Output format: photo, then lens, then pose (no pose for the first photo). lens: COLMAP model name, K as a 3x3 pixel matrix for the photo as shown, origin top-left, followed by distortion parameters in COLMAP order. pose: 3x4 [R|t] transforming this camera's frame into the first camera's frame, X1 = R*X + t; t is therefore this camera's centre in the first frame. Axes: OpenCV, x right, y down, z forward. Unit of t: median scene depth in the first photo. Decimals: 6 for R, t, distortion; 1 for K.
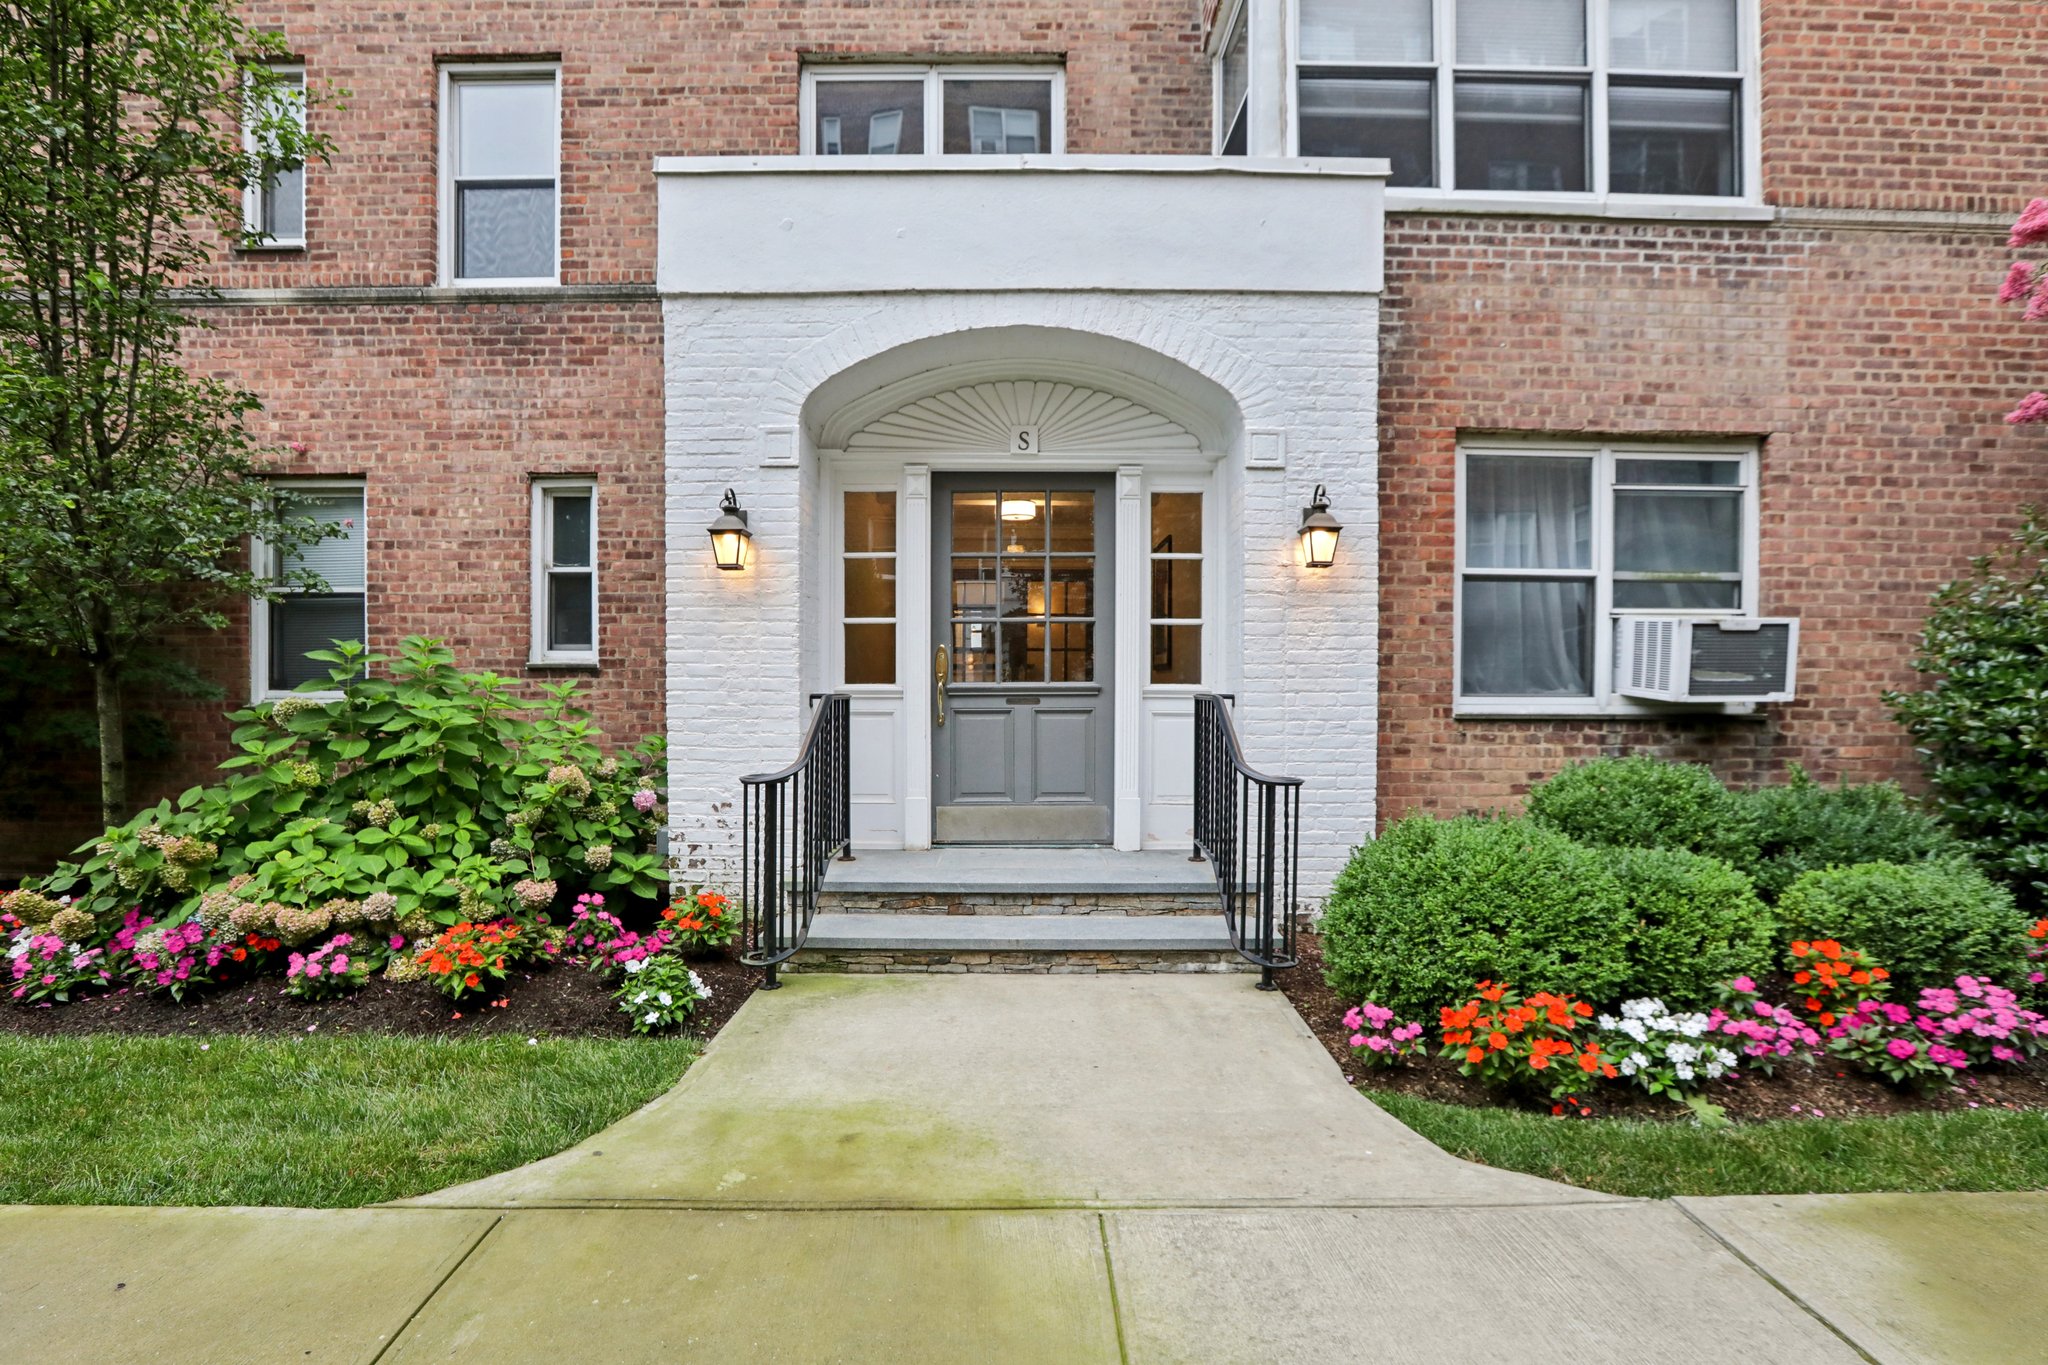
lens RADIAL K [[931.9, 0, 1022.9], [0, 931.9, 722.4], [0, 0, 1]] dist [-0.025513, 0.000136]
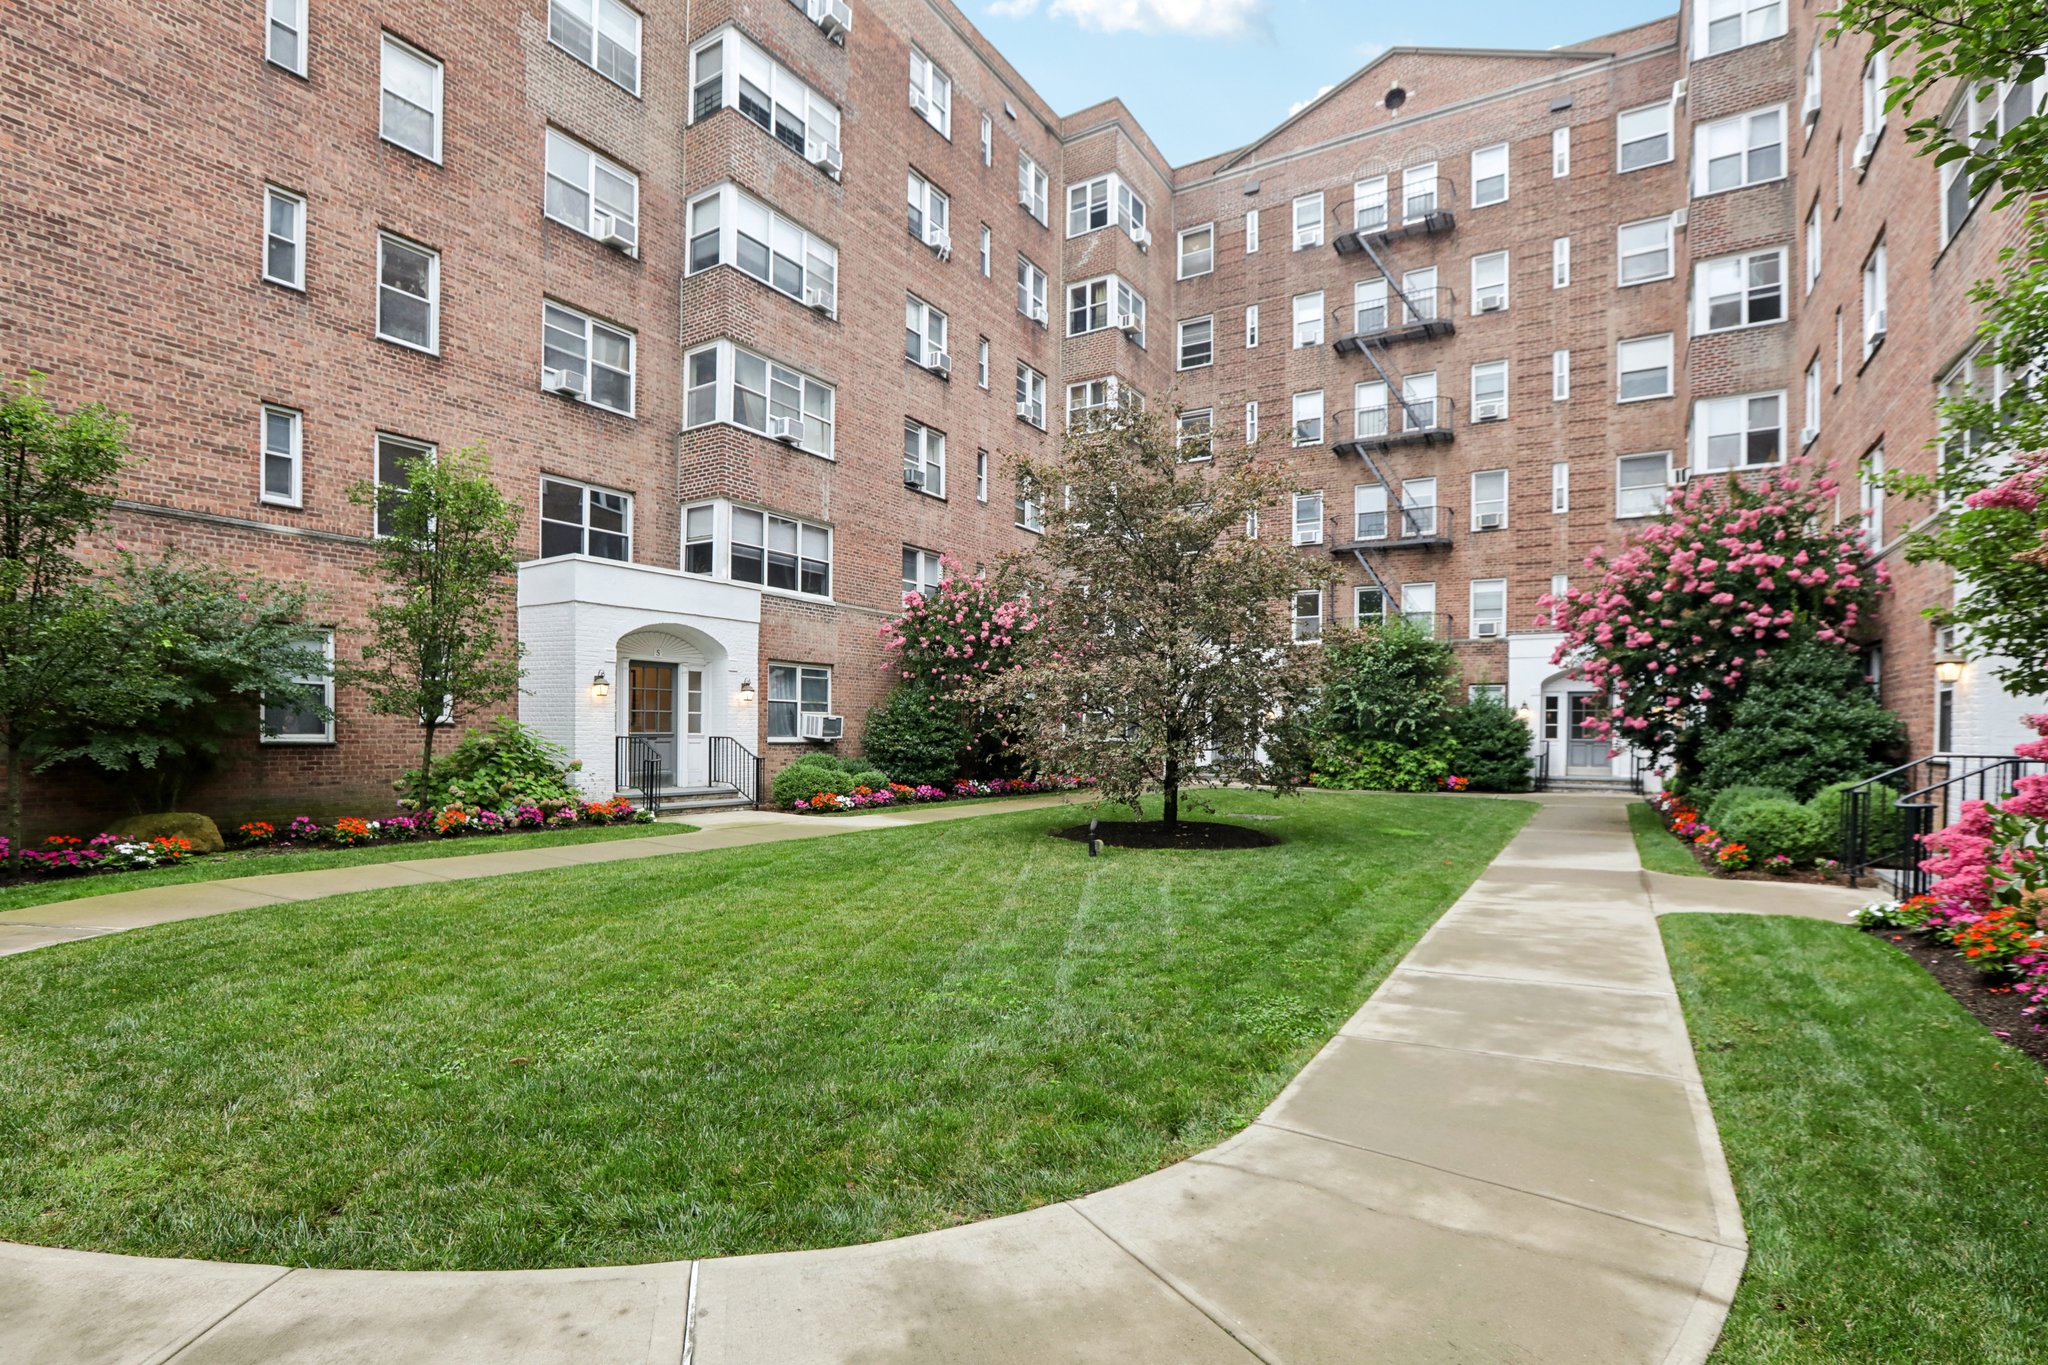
lens RADIAL K [[950.6, 0, 1024.0], [0, 950.6, 682.5], [0, 0, 1]] dist [0.001431, 0.000459]
pose [[0.527266, 0.047806, 0.848354, -1.958428], [0.018066, 0.997560, -0.067442, 0.023774], [-0.849508, 0.050887, 0.525116, -1.597844]]
